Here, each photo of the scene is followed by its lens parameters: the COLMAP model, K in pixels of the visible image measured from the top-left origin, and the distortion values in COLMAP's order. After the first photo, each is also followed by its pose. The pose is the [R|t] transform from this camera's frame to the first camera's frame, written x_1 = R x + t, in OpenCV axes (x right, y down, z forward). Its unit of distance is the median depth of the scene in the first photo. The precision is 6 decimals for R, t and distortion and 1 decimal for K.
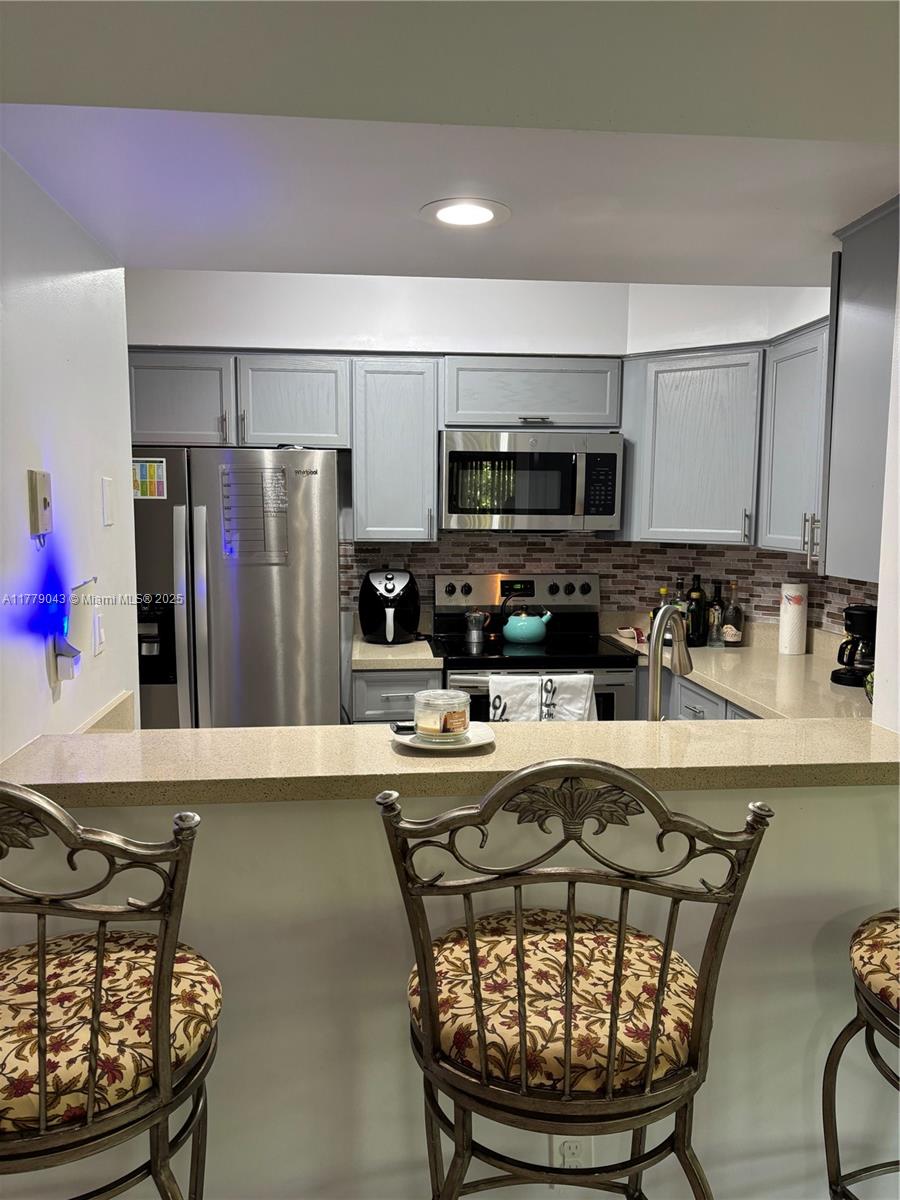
lens RADIAL K [[899.9, 0, 450.0], [0, 899.9, 600.0], [0, 0, 1]] dist [0.091071, -0.121571]
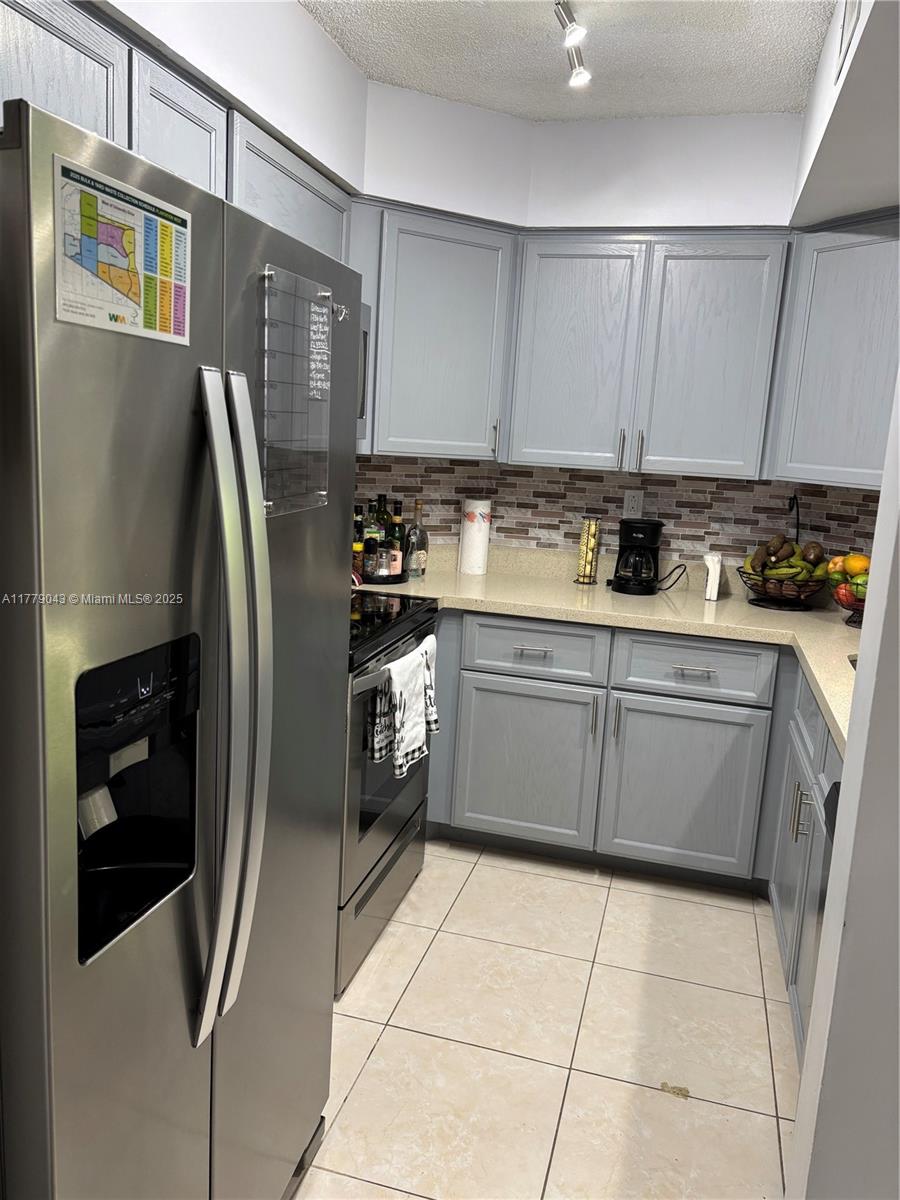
lens RADIAL K [[899.9, 0, 450.0], [0, 899.9, 600.0], [0, 0, 1]] dist [0.091071, -0.121571]
pose [[0.356005, -0.153660, 0.921764, -0.498060], [0.033983, 0.987865, 0.151555, -0.057210], [-0.933866, -0.022630, 0.356907, 0.669045]]
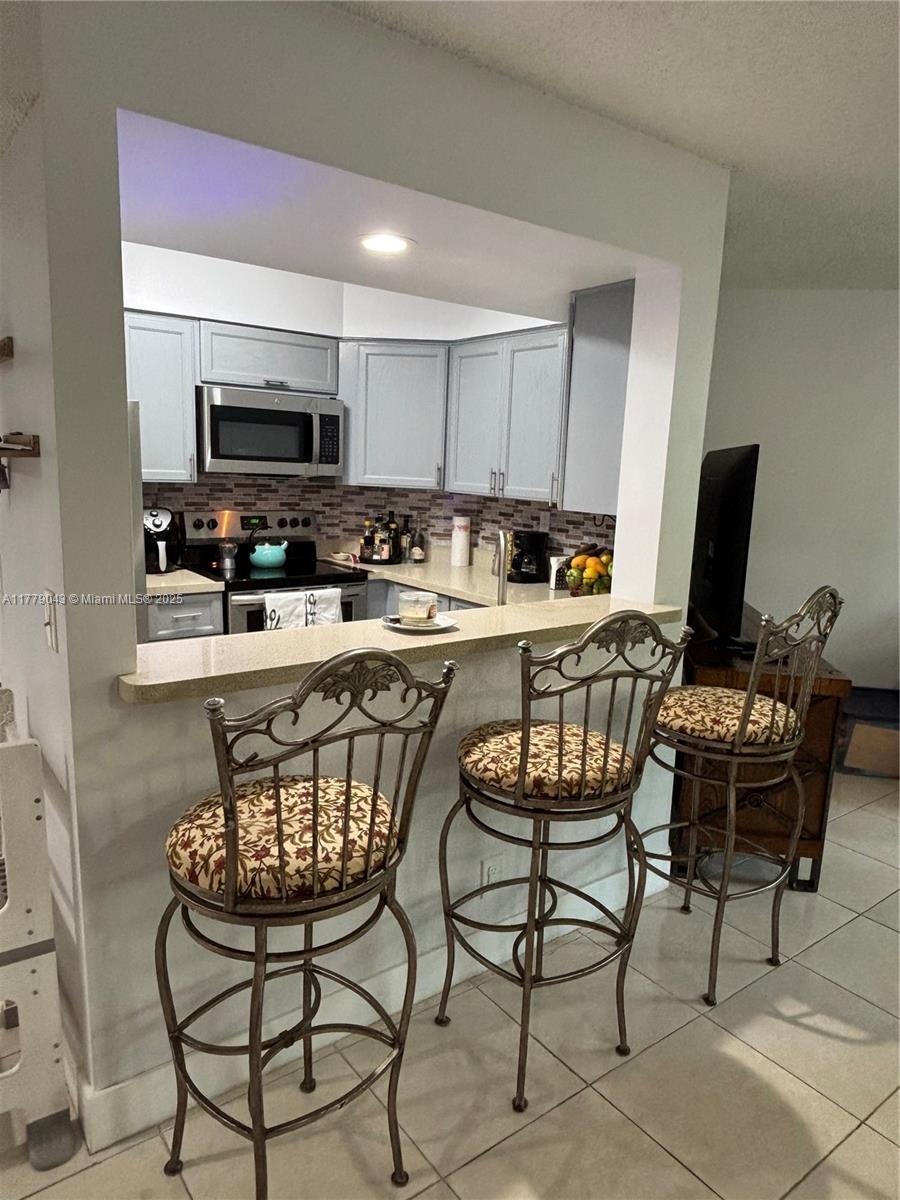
lens RADIAL K [[793.8, 0, 450.0], [0, 793.8, 600.0], [0, 0, 1]] dist [0.053119, -0.000458]
pose [[0.846033, -0.065828, 0.529050, -0.295890], [0.021574, 0.995762, 0.089399, 0.000346], [-0.532693, -0.064221, 0.843868, -0.050647]]
